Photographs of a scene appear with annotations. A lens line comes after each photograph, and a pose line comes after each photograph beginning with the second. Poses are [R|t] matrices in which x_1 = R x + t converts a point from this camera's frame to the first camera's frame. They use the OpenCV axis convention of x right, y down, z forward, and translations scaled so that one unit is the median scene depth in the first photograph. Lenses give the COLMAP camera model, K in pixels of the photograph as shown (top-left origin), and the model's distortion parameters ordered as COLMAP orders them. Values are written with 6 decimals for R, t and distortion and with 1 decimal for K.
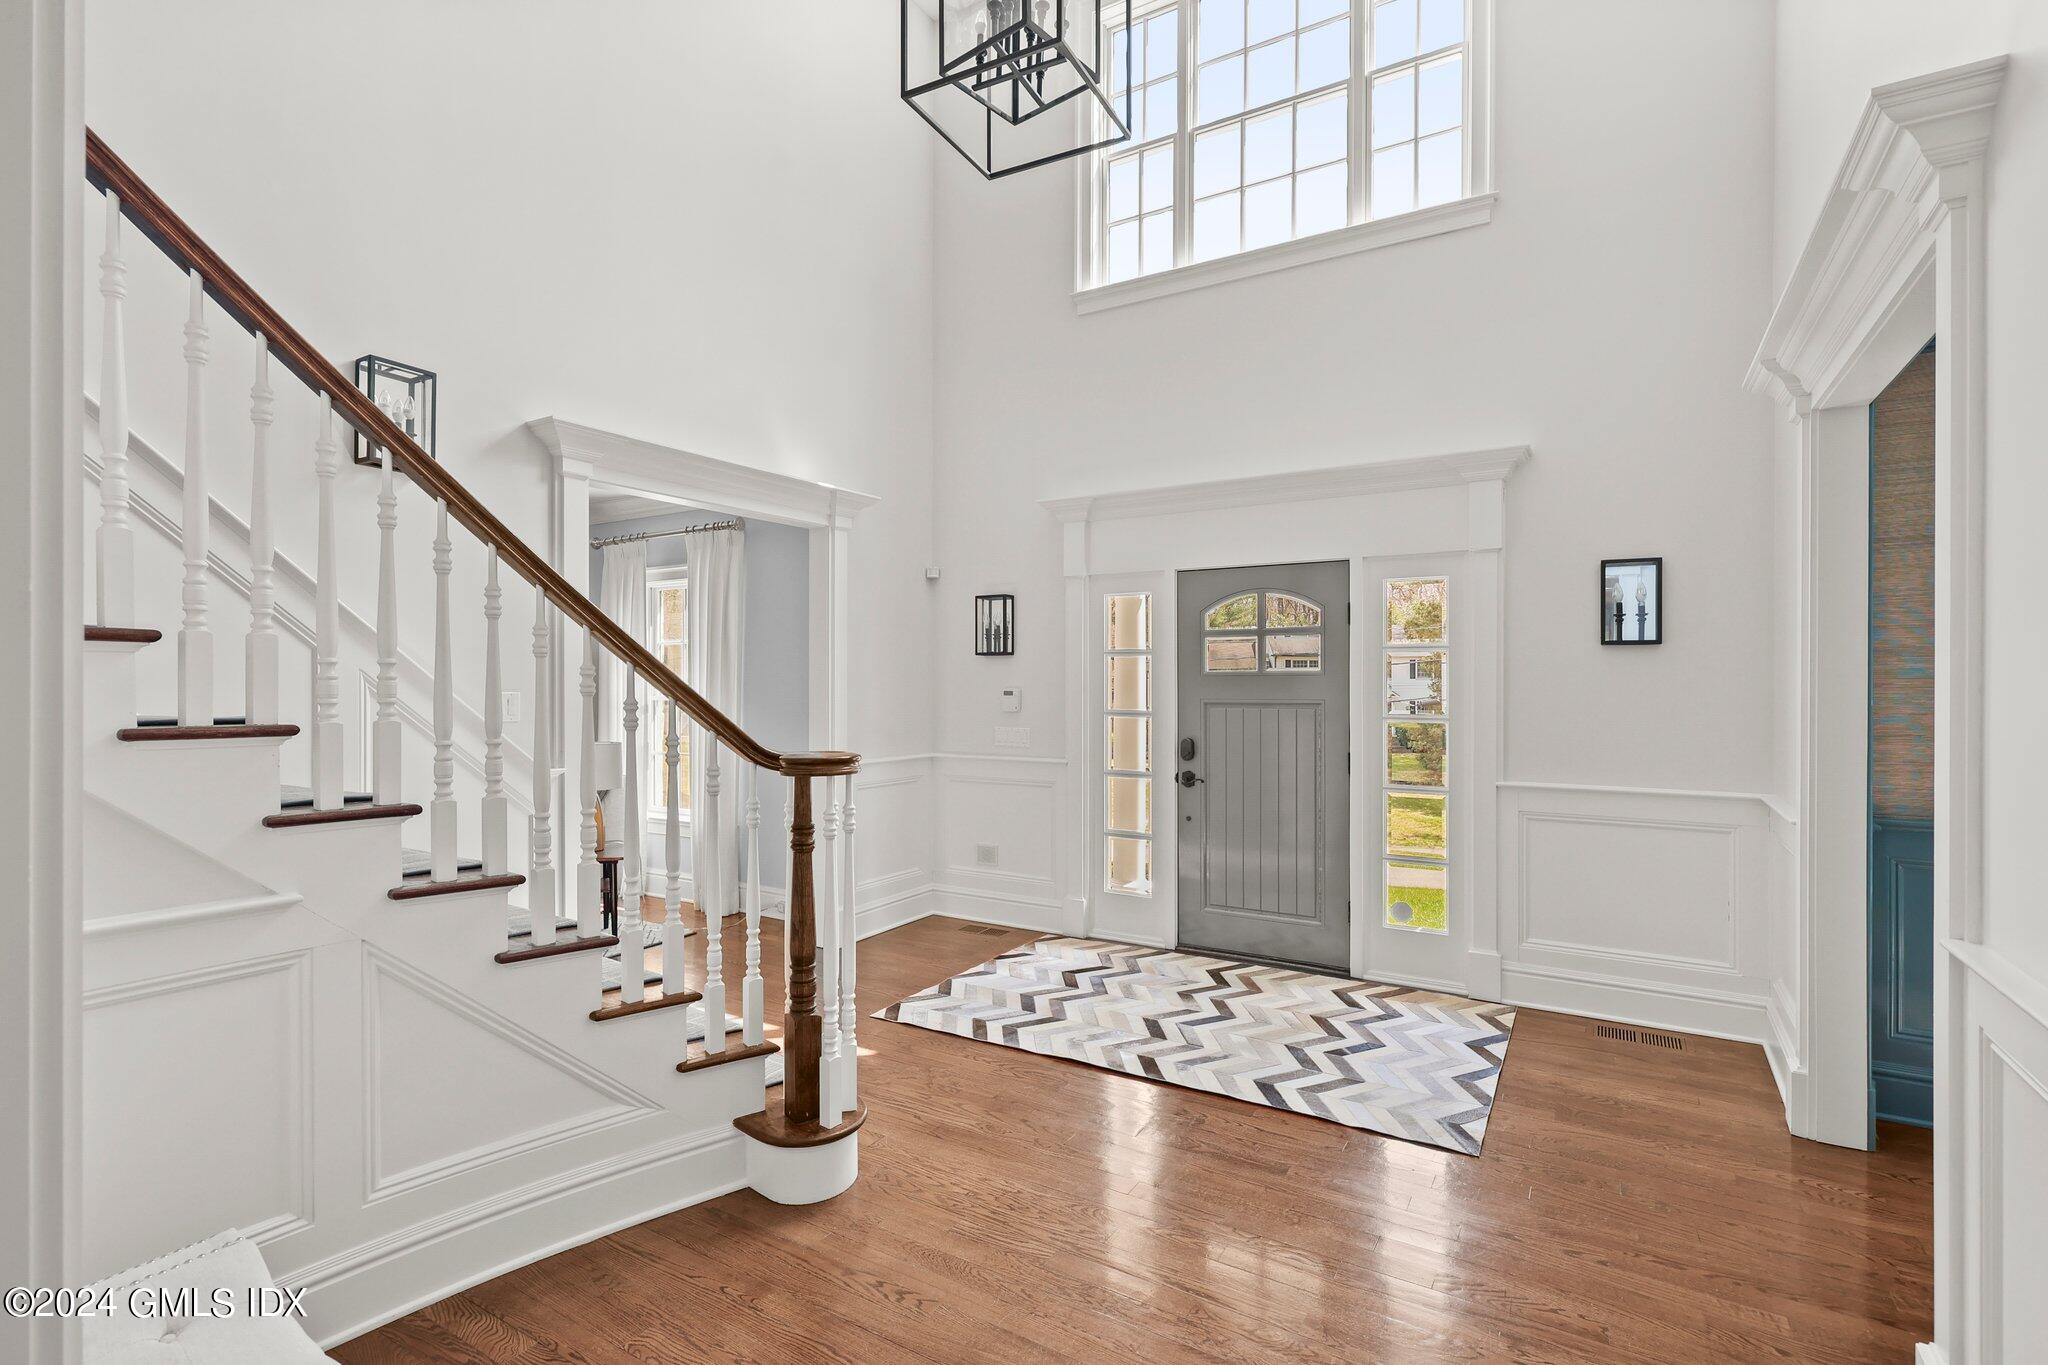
lens RADIAL K [[945.9, 0, 1030.6], [0, 945.9, 682.8], [0, 0, 1]] dist [0.005266, 0.000524]
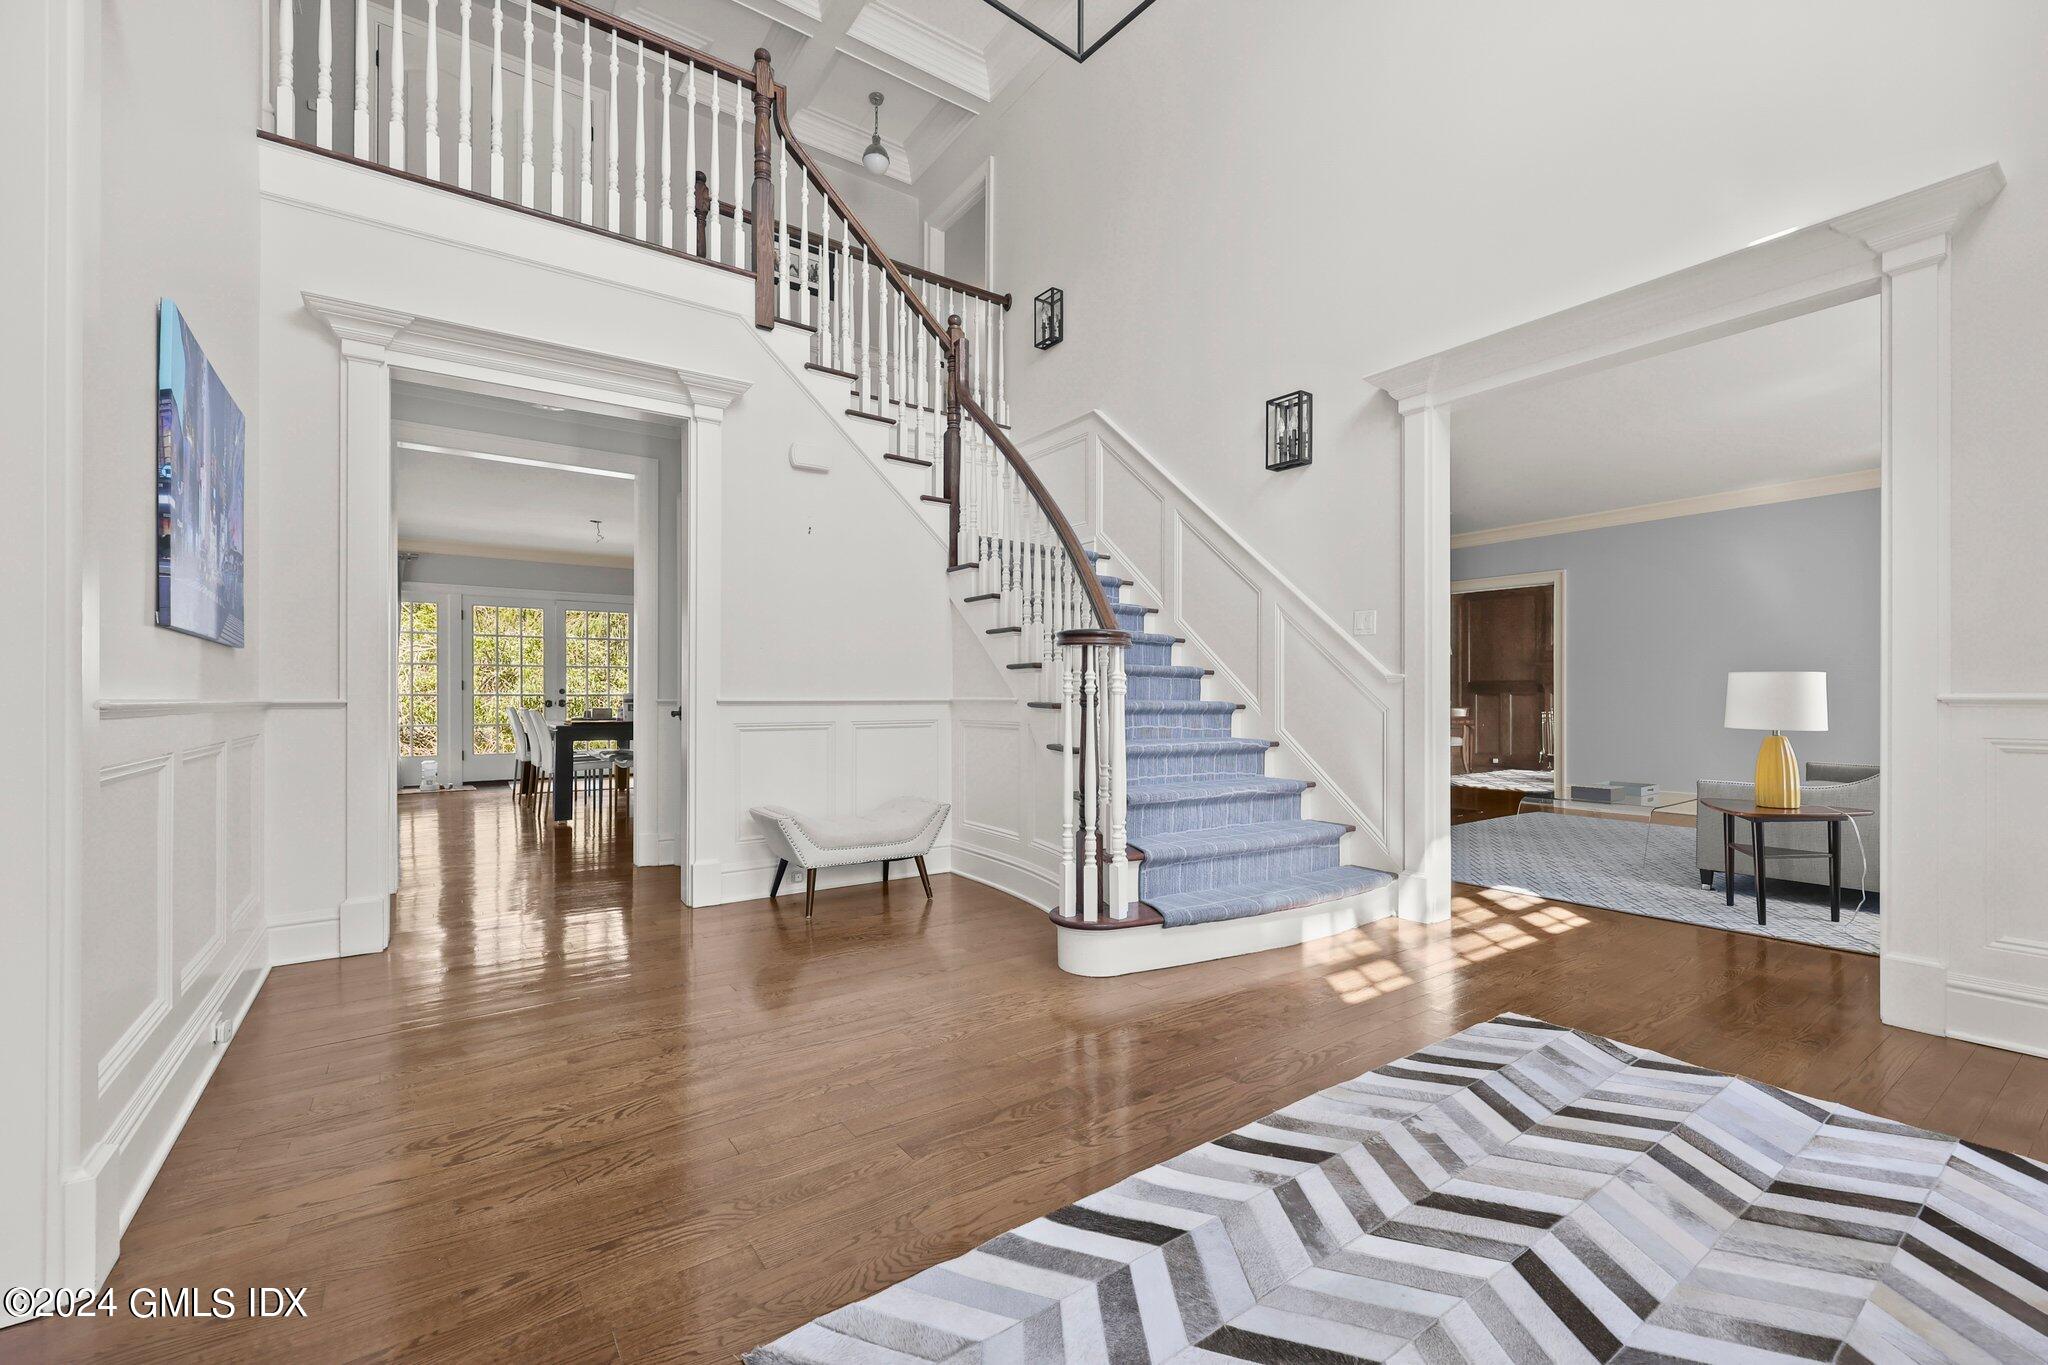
lens RADIAL K [[877.8, 0, 1031.7], [0, 877.8, 696.0], [0, 0, 1]] dist [0.003029, -0.000470]
pose [[-0.404317, -0.009181, -0.914573, 0.562182], [0.000742, 0.999946, -0.010366, 0.112516], [0.914619, -0.004870, -0.404289, 0.897033]]
